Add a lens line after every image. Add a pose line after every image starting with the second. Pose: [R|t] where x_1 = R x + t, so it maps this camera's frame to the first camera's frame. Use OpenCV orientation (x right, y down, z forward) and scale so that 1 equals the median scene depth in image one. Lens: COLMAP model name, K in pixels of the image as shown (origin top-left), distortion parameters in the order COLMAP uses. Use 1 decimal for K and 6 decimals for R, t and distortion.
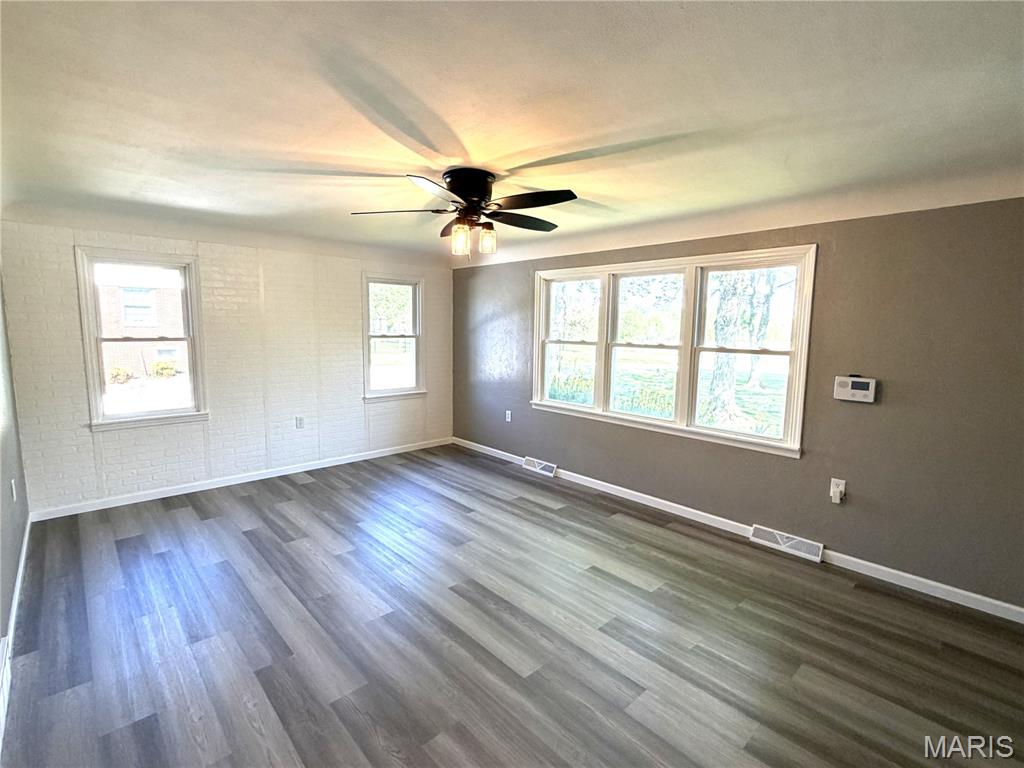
lens RADIAL K [[483.2, 0, 512.3], [0, 483.2, 382.1], [0, 0, 1]] dist [0.001127, -0.000614]
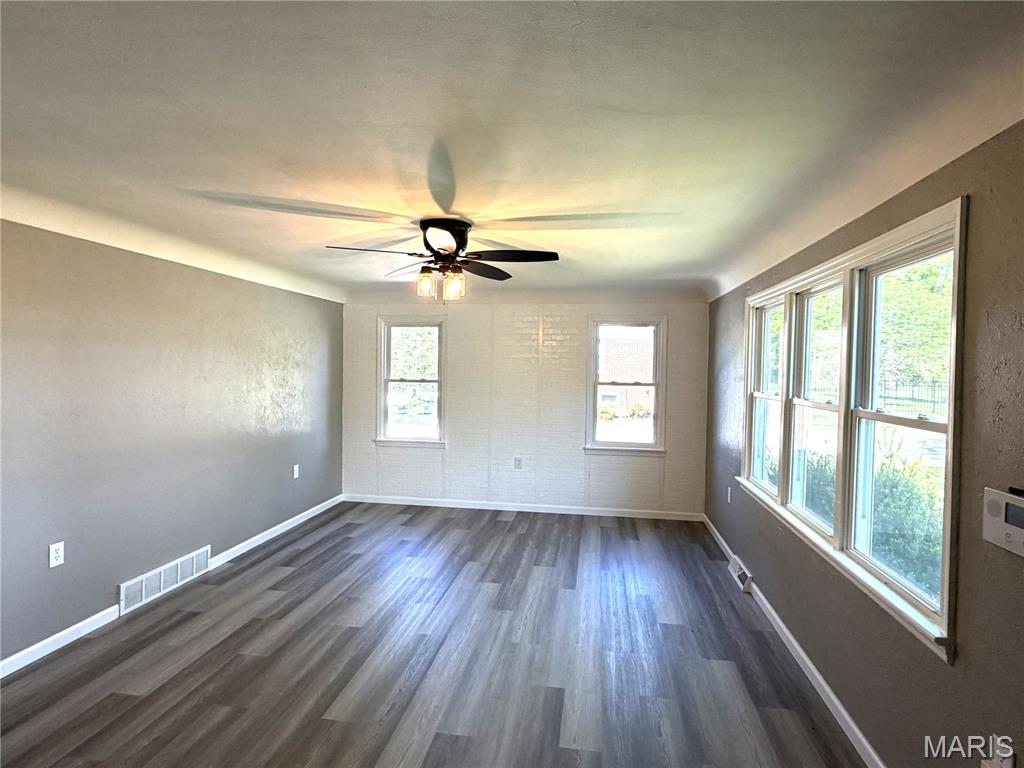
lens RADIAL K [[564.1, 0, 512.4], [0, 564.1, 387.6], [0, 0, 1]] dist [0.002536, 0.000775]
pose [[0.614497, 0.025116, -0.788520, 0.541572], [-0.095040, 0.994571, -0.042386, -0.027374], [0.783174, 0.100987, 0.613547, 0.238942]]
